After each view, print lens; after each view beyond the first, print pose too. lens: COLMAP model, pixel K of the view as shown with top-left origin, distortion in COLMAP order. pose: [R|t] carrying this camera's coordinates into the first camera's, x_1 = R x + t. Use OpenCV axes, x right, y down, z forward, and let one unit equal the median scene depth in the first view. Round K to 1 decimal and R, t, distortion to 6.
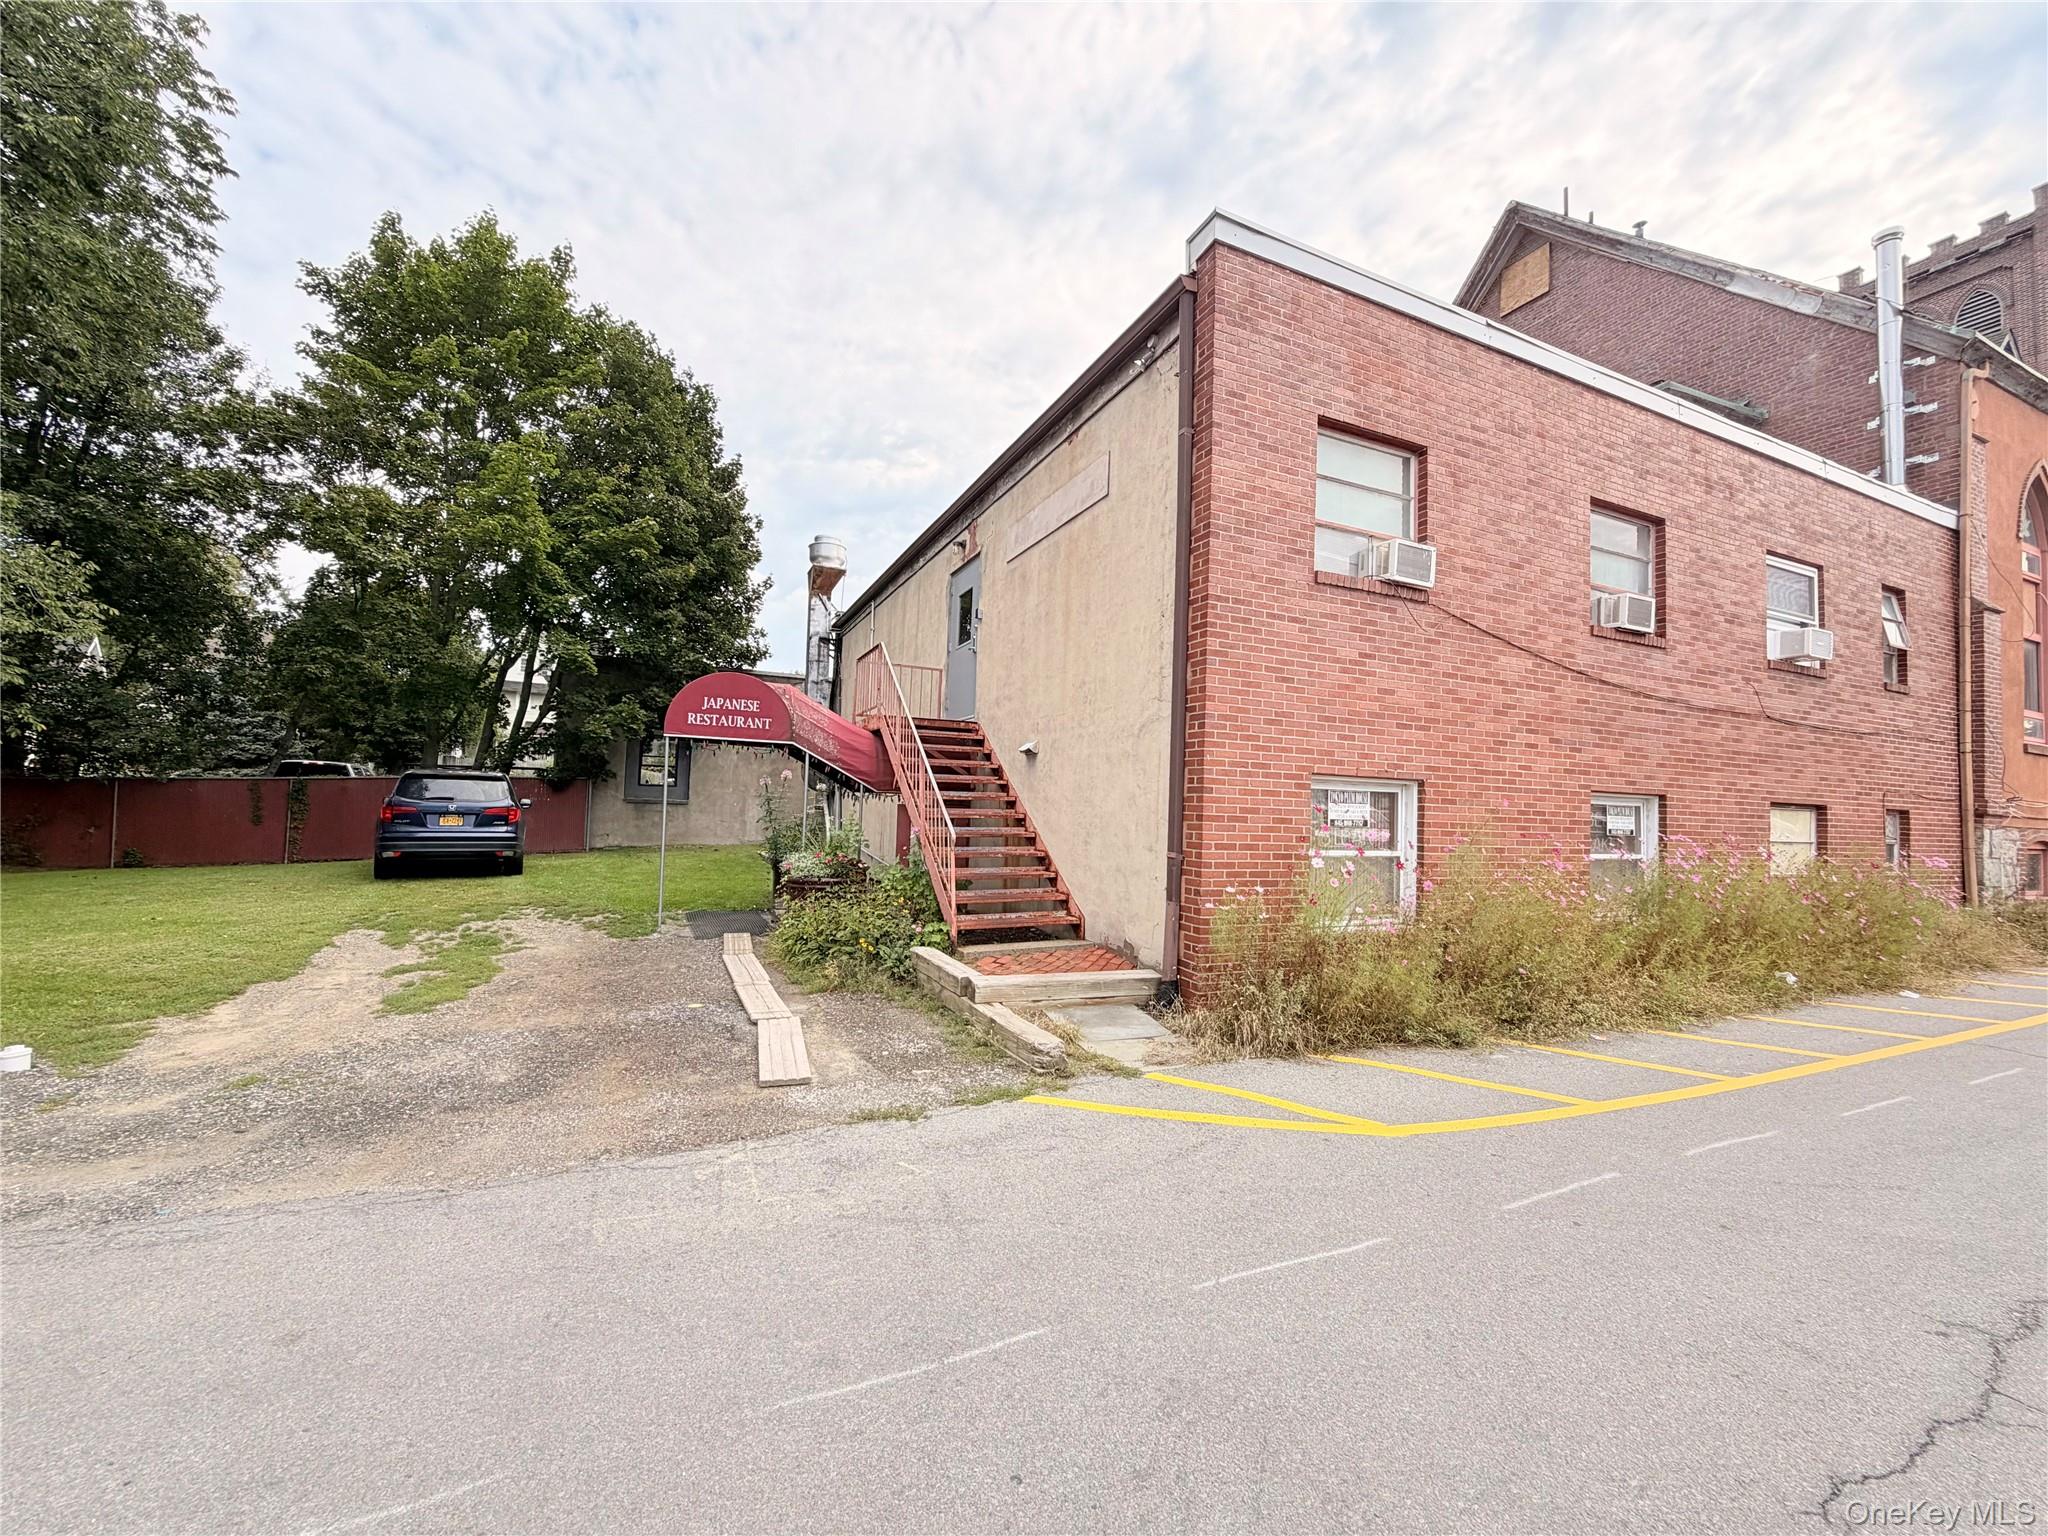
lens RADIAL K [[813.9, 0, 1016.3], [0, 813.9, 769.9], [0, 0, 1]] dist [-0.001245, -0.000128]
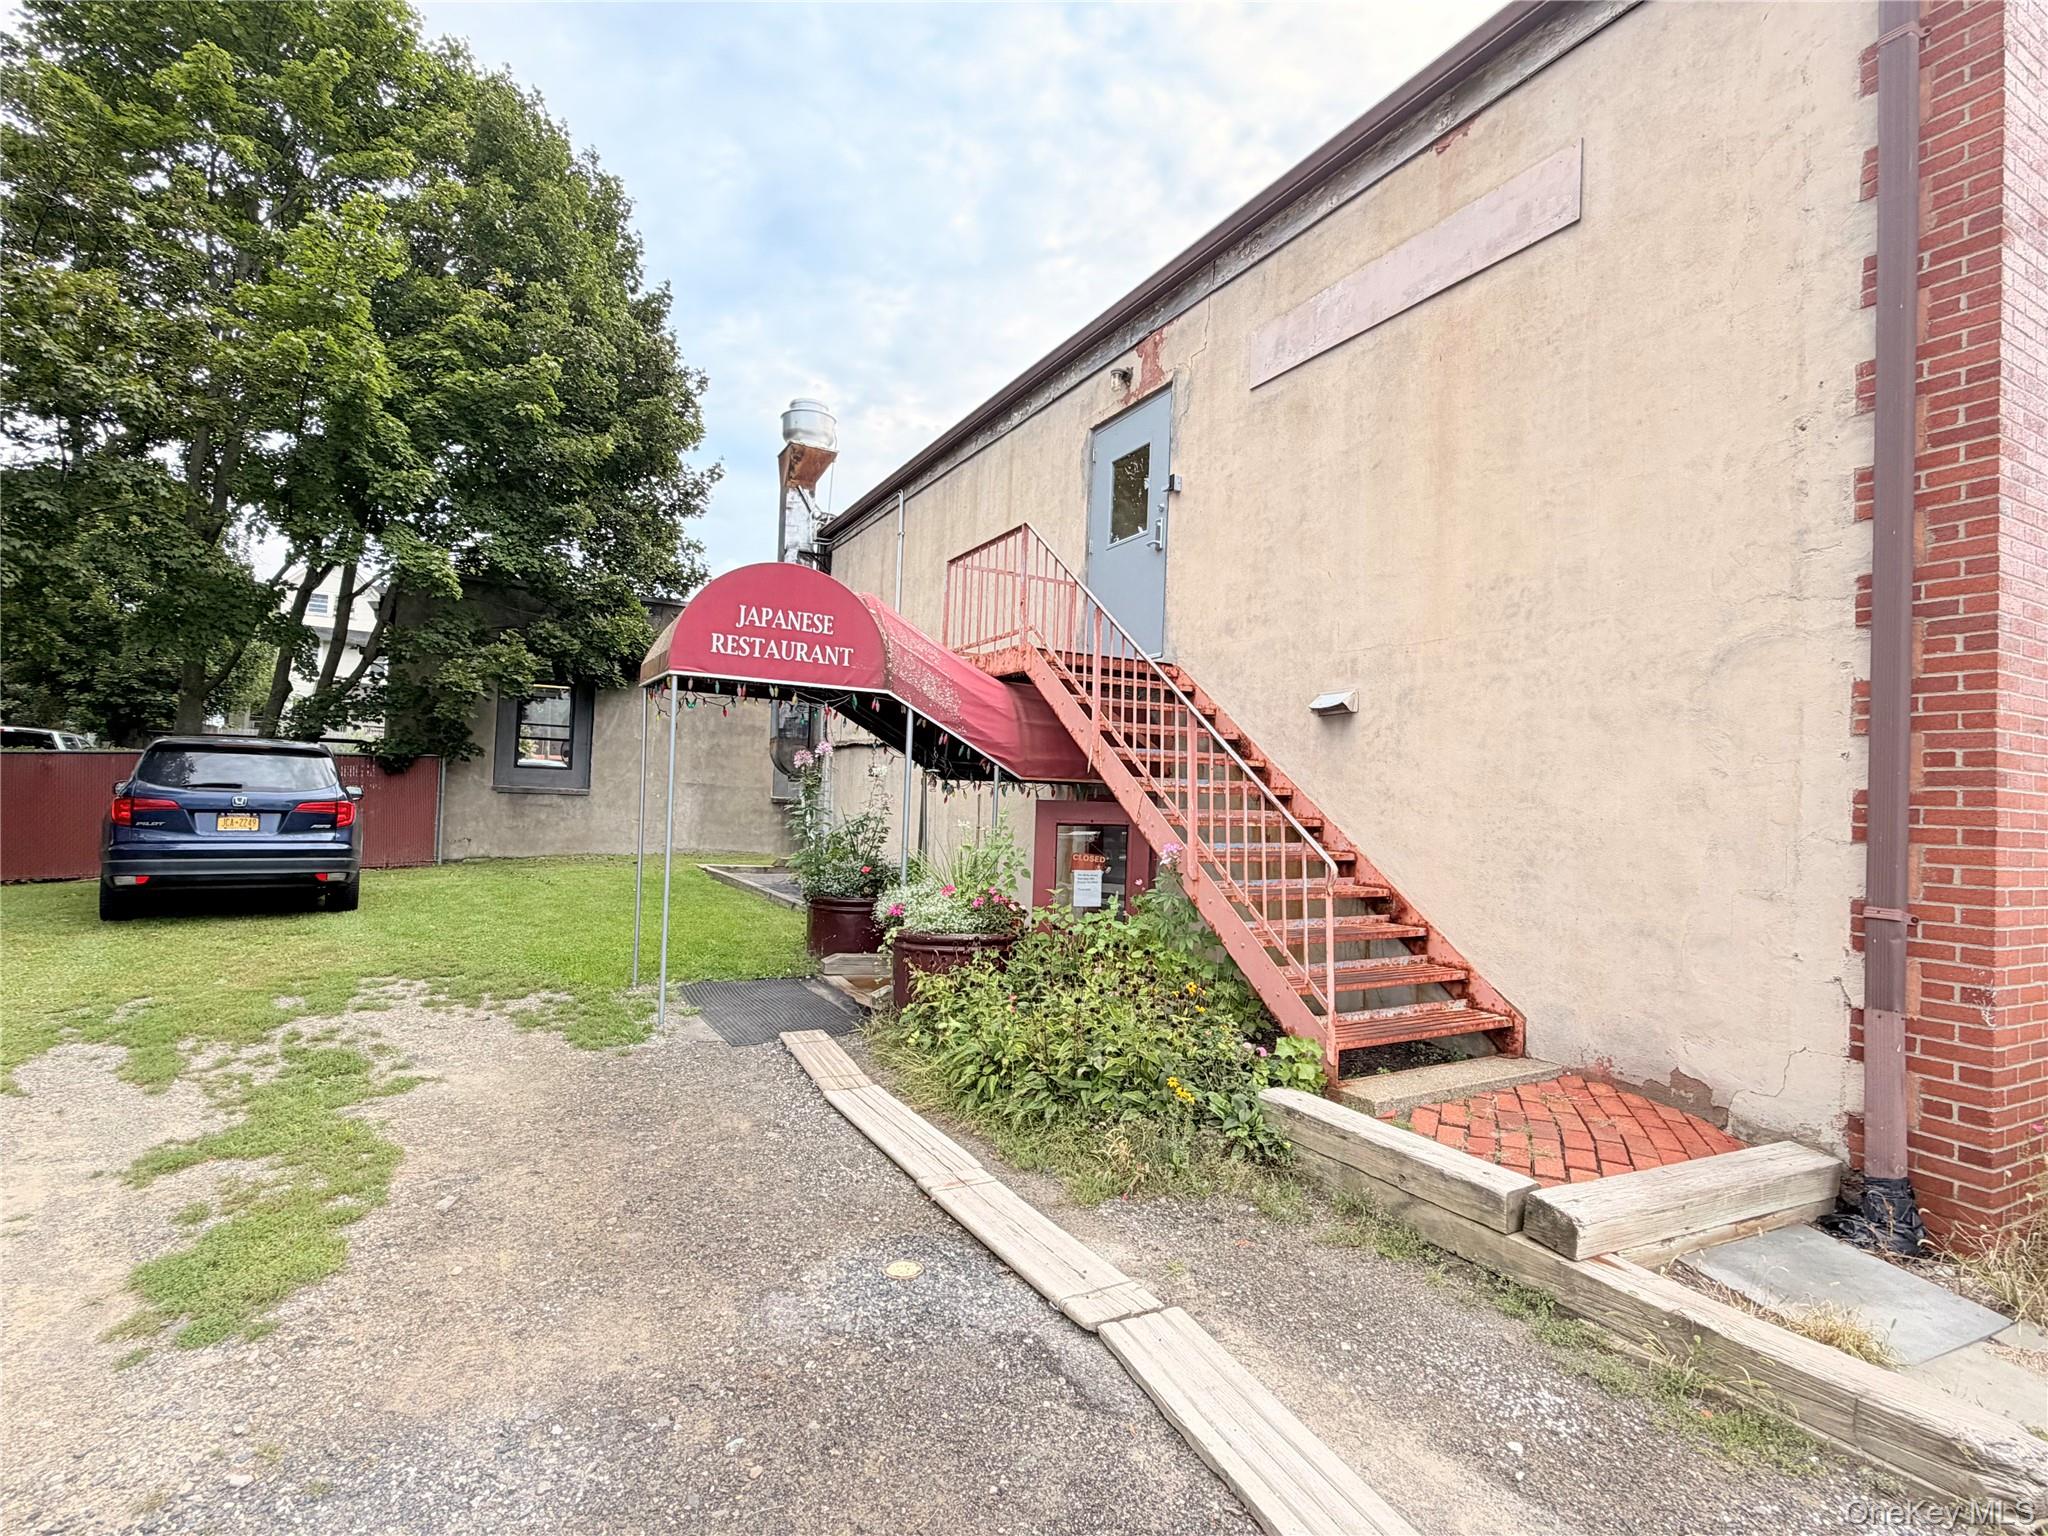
lens RADIAL K [[998.0, 0, 1021.5], [0, 998.0, 772.6], [0, 0, 1]] dist [0.000425, -0.000158]
pose [[0.996794, 0.006603, 0.079743, -0.191548], [-0.008159, 0.999782, 0.019204, 0.007303], [-0.079599, -0.019793, 0.996630, 0.239385]]
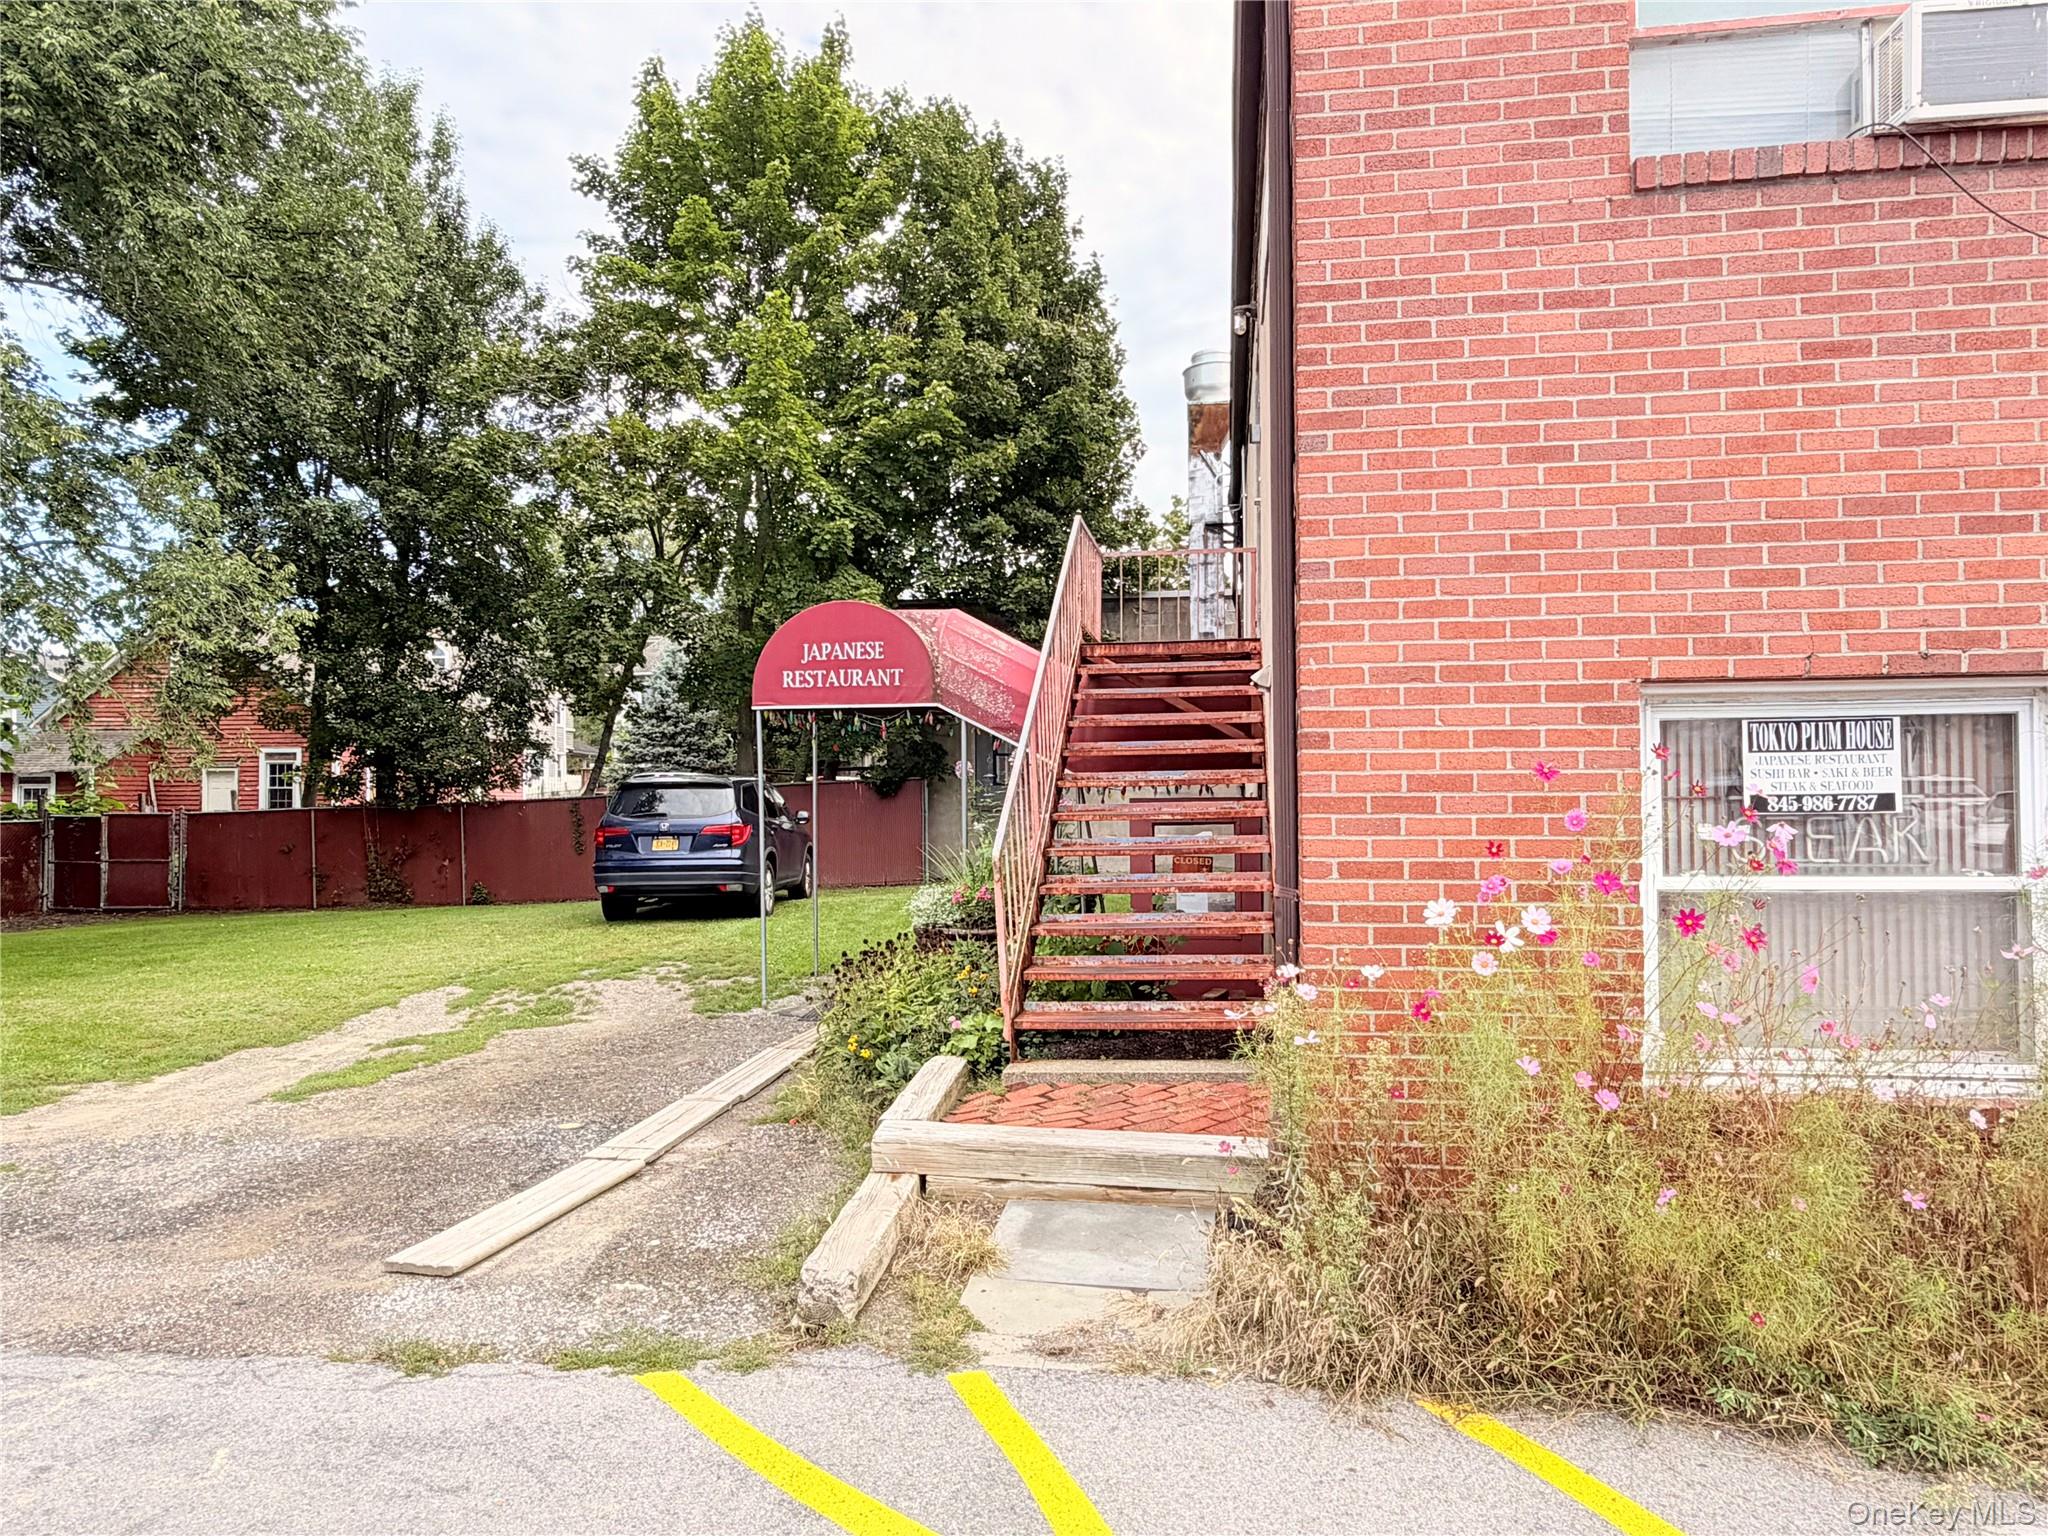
lens RADIAL K [[1318.9, 0, 1020.0], [0, 1318.9, 773.6], [0, 0, 1]] dist [-0.002353, 0.002575]
pose [[0.841035, -0.050094, -0.538657, 0.245528], [0.060499, 0.998167, 0.001632, 0.016215], [0.537588, -0.033961, 0.842524, 0.164769]]
